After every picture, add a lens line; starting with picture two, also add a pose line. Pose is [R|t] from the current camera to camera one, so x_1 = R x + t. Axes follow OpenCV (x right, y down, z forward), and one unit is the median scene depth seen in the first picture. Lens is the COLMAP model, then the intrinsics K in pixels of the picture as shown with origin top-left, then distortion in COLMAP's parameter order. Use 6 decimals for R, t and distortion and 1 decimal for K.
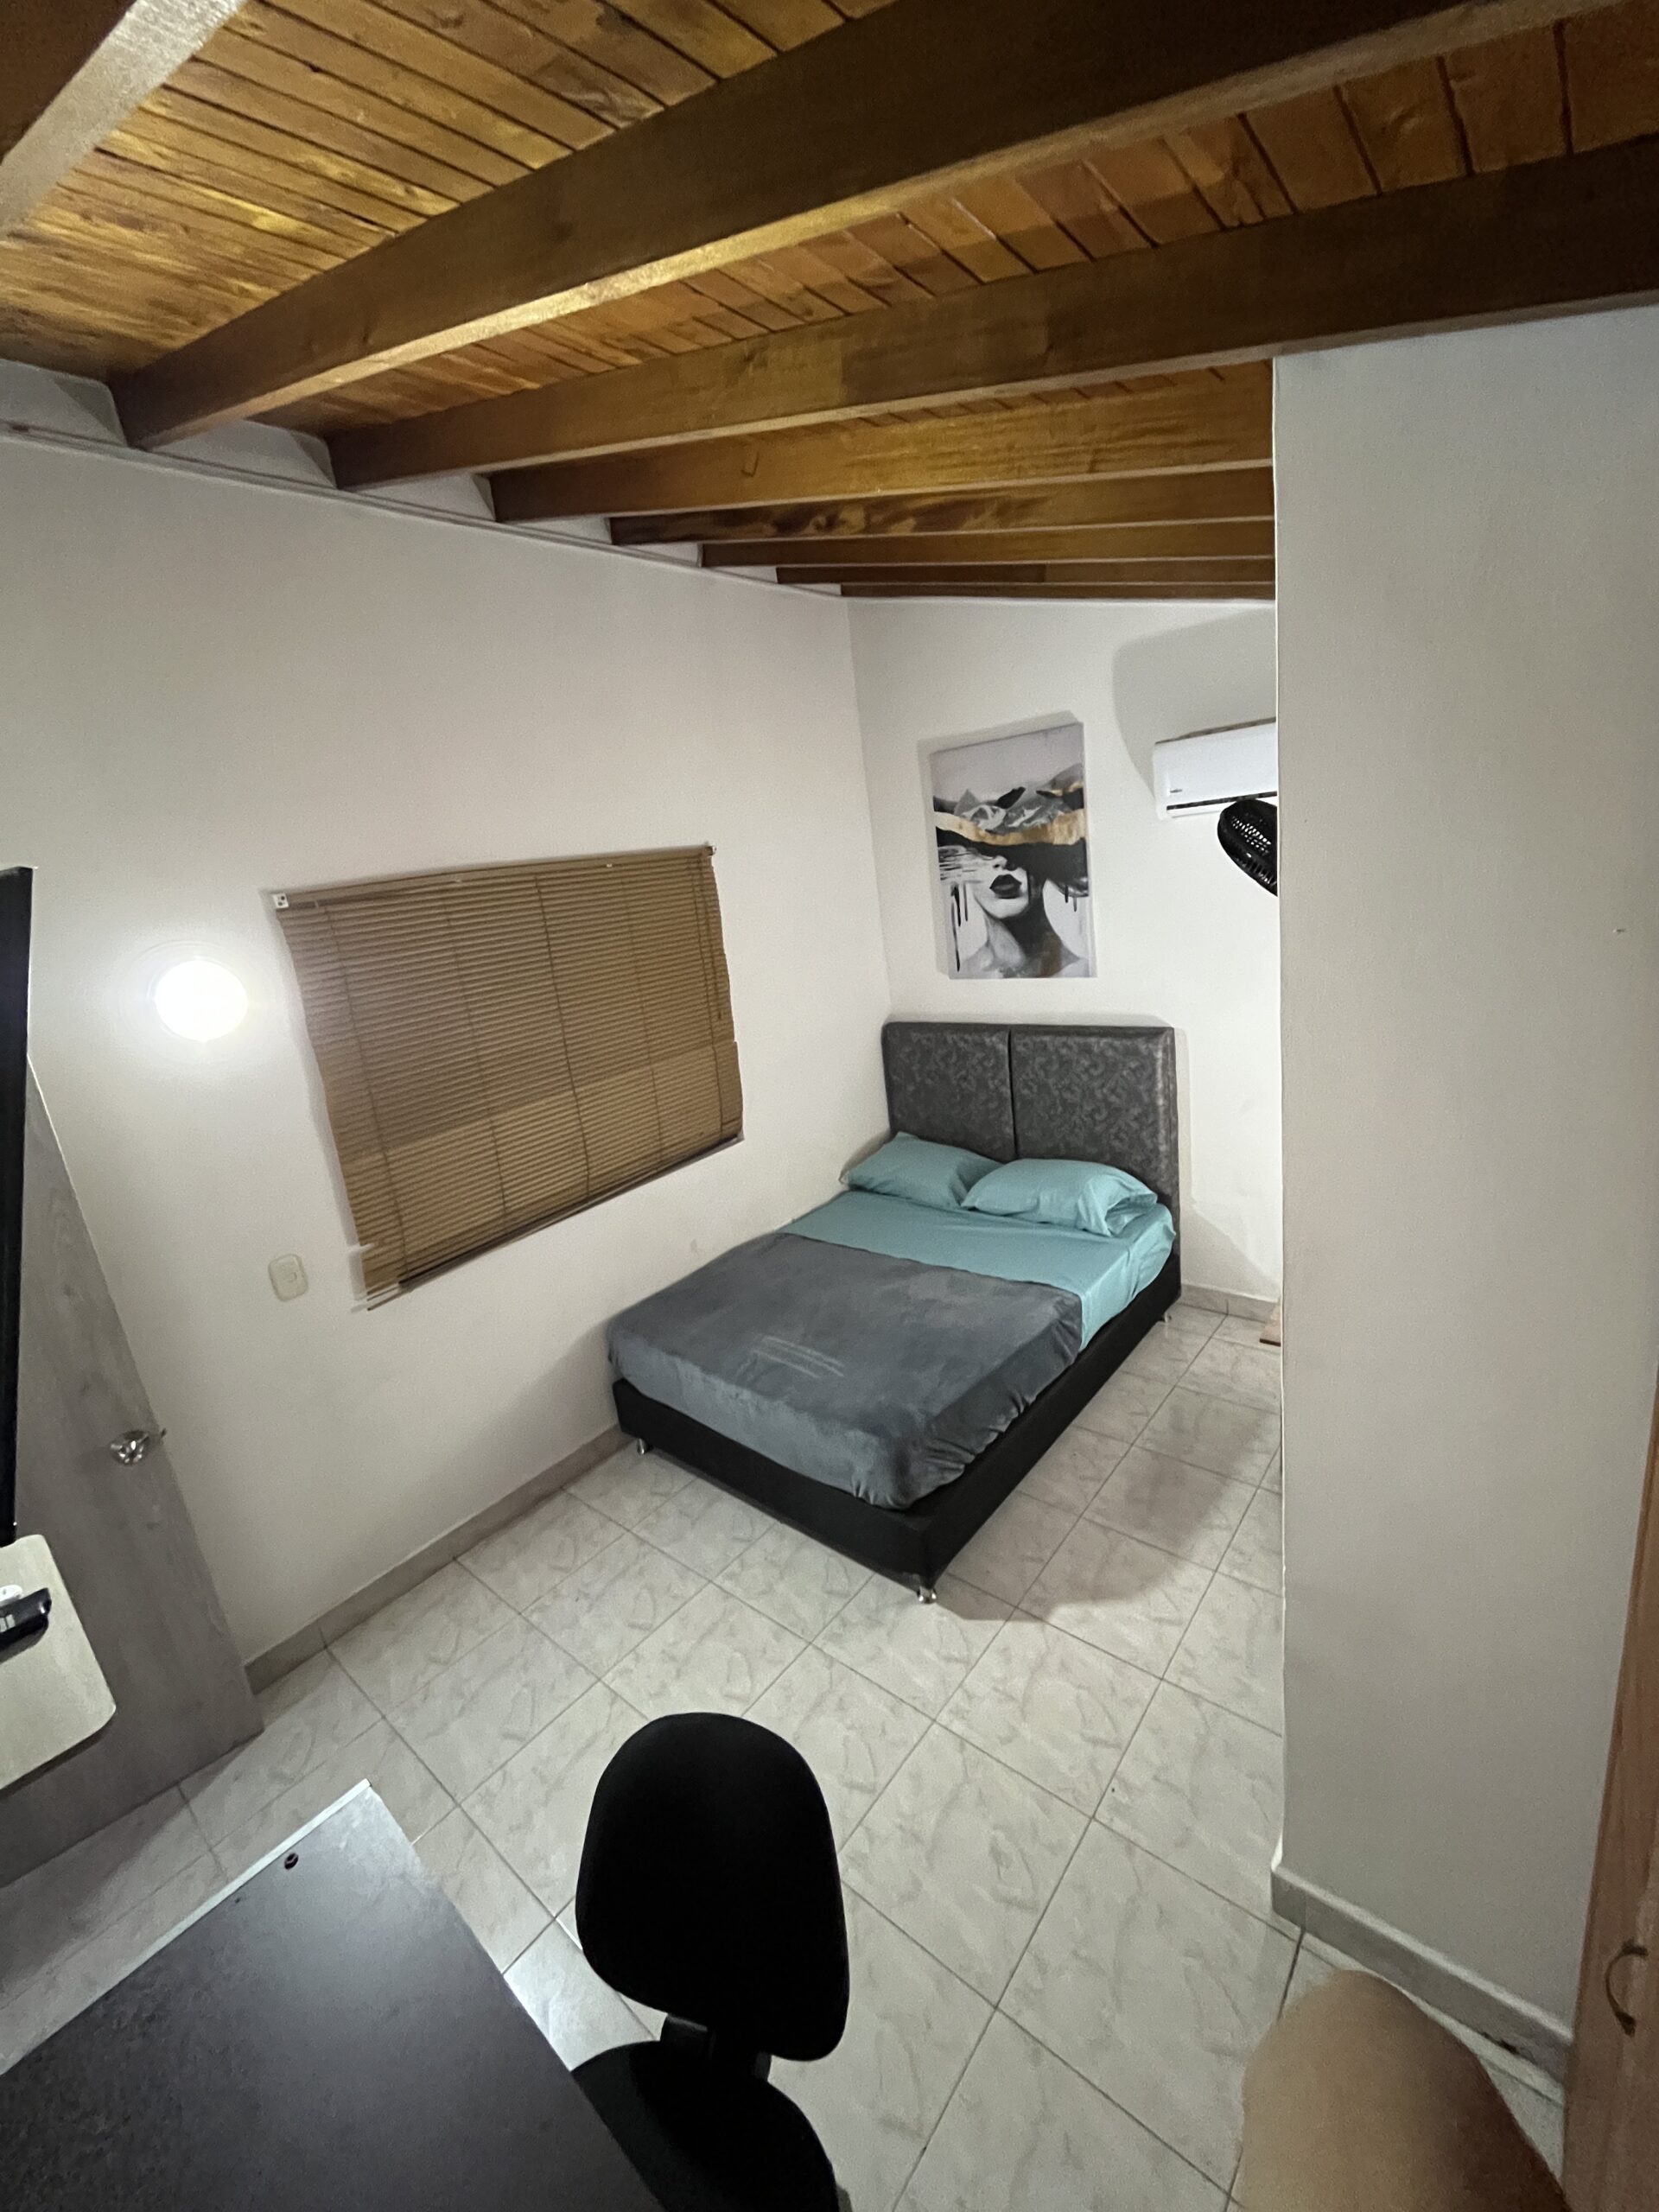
lens RADIAL K [[899.2, 0, 841.5], [0, 899.2, 1104.3], [0, 0, 1]] dist [-0.001271, 0.000137]
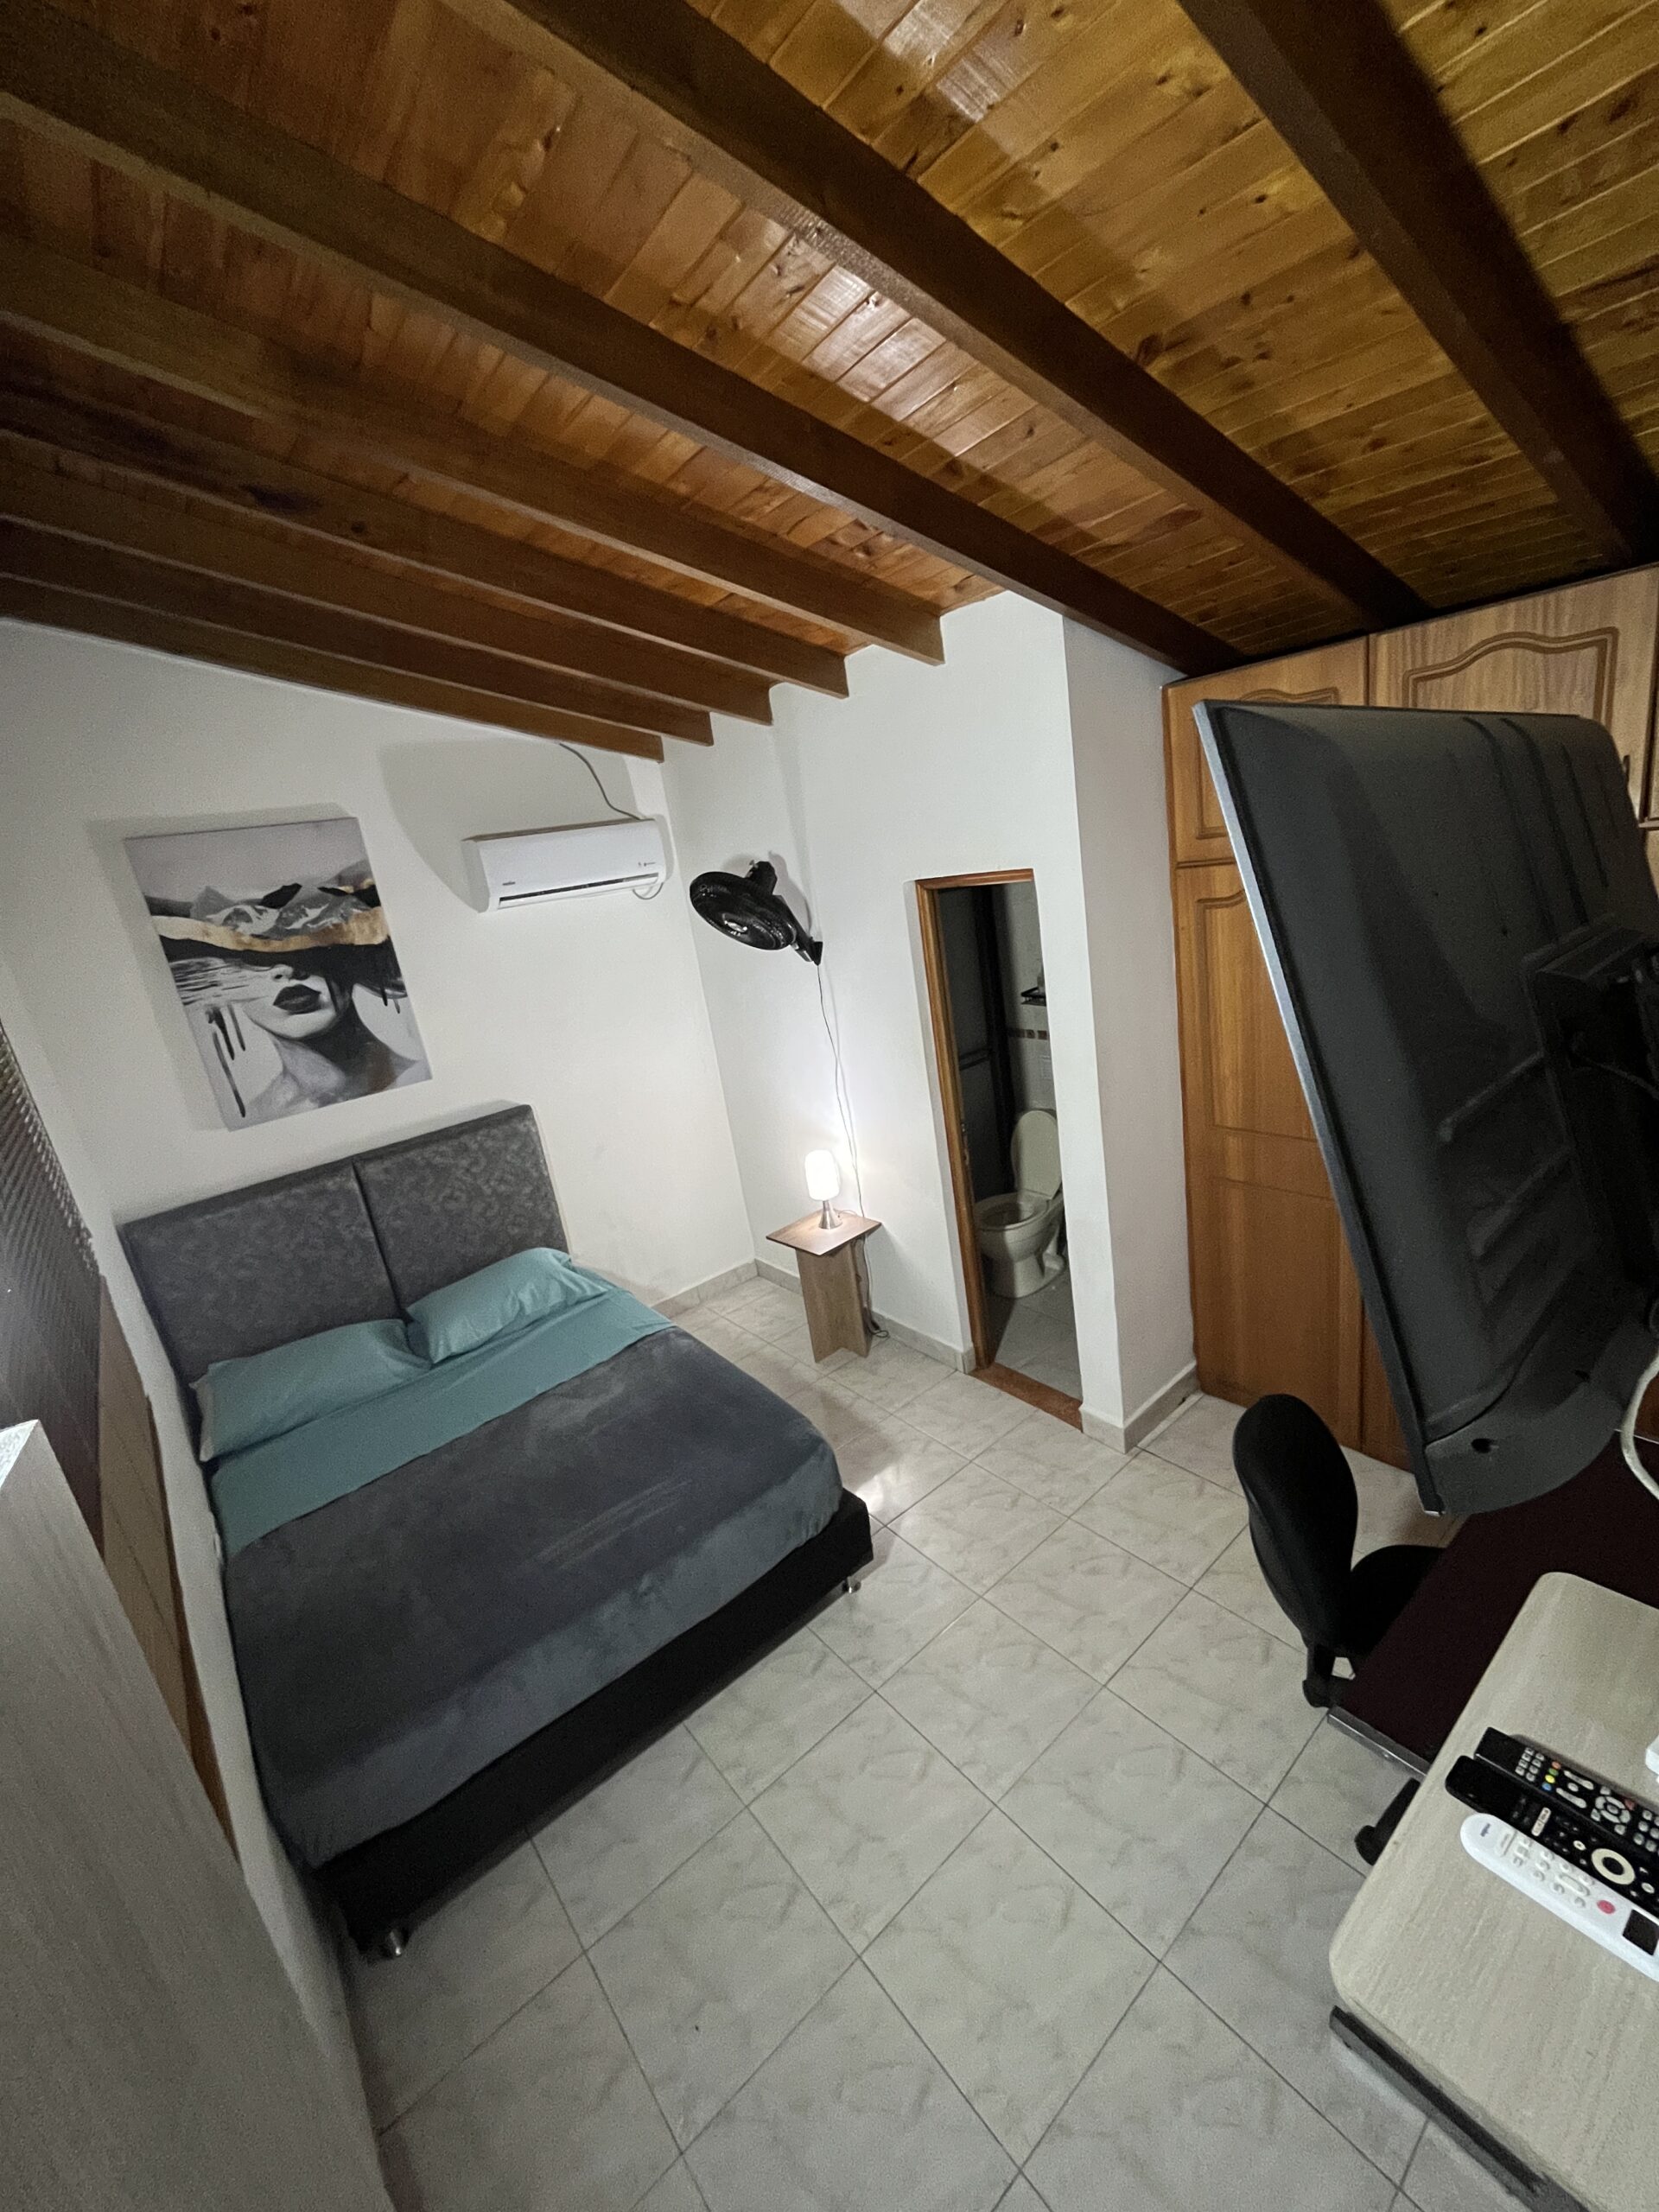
lens RADIAL K [[899.2, 0, 830.1], [0, 899.2, 1104.4], [0, 0, 1]] dist [-0.001271, 0.000137]
pose [[0.205828, -0.185069, 0.960929, -0.705398], [0.369943, 0.923799, 0.098677, -0.070041], [-0.905967, 0.335179, 0.258609, 0.494471]]
